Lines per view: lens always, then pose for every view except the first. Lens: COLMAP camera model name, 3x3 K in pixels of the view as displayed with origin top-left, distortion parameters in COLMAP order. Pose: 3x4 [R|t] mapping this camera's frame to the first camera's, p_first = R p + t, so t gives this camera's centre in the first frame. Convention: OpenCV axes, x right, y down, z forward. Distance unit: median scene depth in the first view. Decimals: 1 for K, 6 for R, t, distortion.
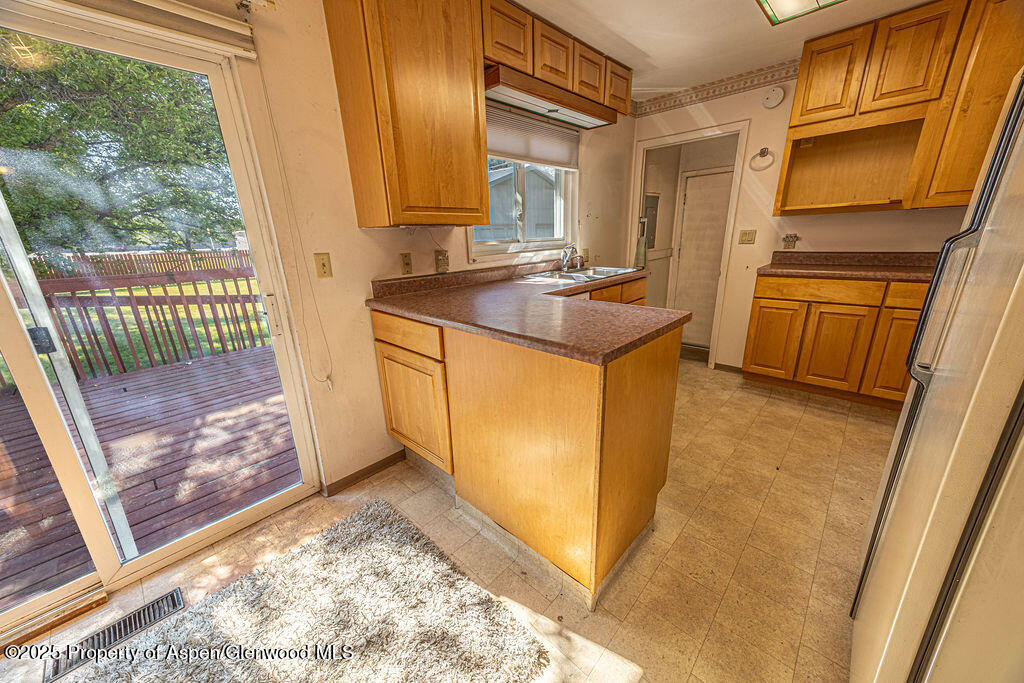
lens RADIAL K [[375.8, 0, 511.3], [0, 375.8, 346.6], [0, 0, 1]] dist [0.036521, -0.003968]
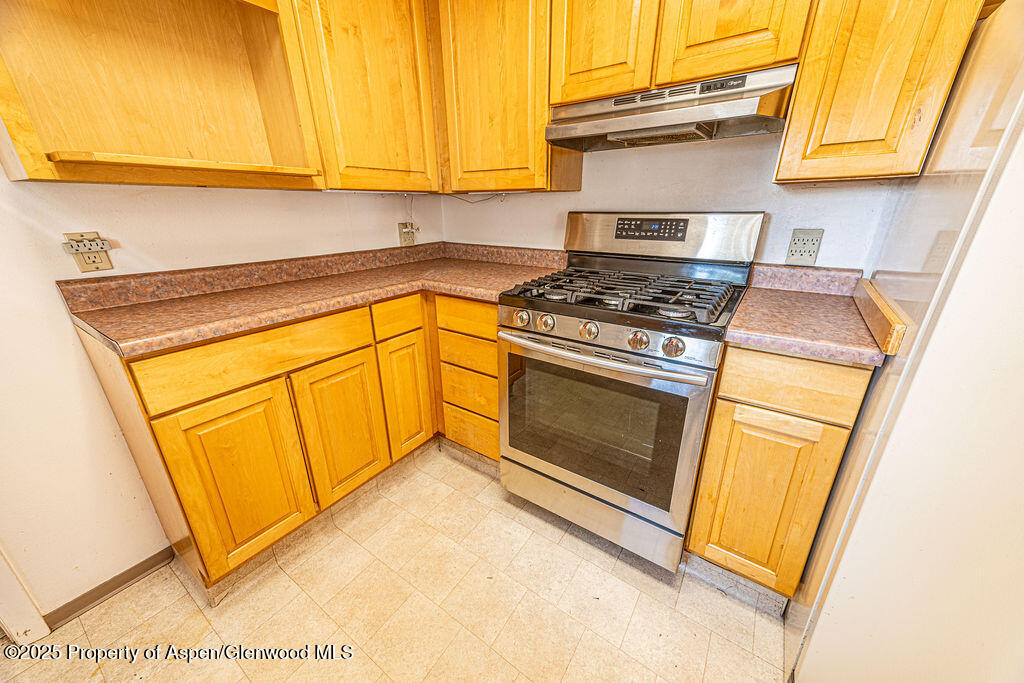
lens RADIAL K [[375.8, 0, 511.3], [0, 375.8, 346.6], [0, 0, 1]] dist [0.036521, -0.003968]
pose [[-0.152012, -0.323746, 0.933853, 0.374975], [0.299512, 0.885318, 0.355674, -0.286343], [-0.941905, 0.333767, -0.037614, 0.914522]]
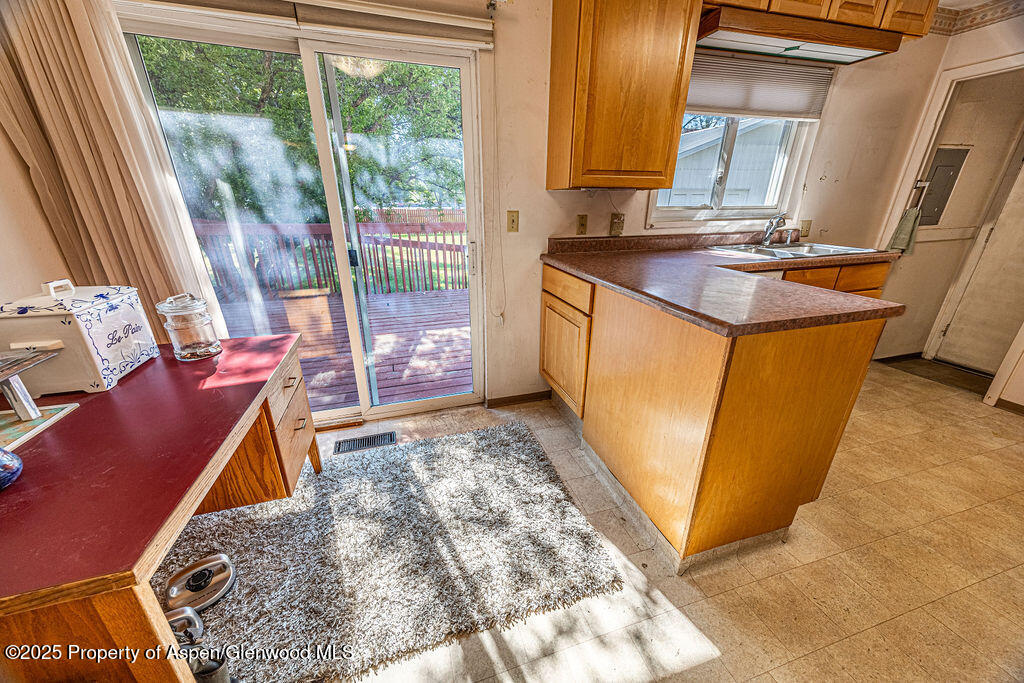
lens RADIAL K [[375.8, 0, 511.3], [0, 375.8, 346.6], [0, 0, 1]] dist [0.036521, -0.003968]
pose [[0.873125, 0.207253, -0.441247, 0.095683], [-0.170338, 0.977779, 0.122201, 0.025063], [0.456768, -0.031536, 0.889027, -0.070522]]
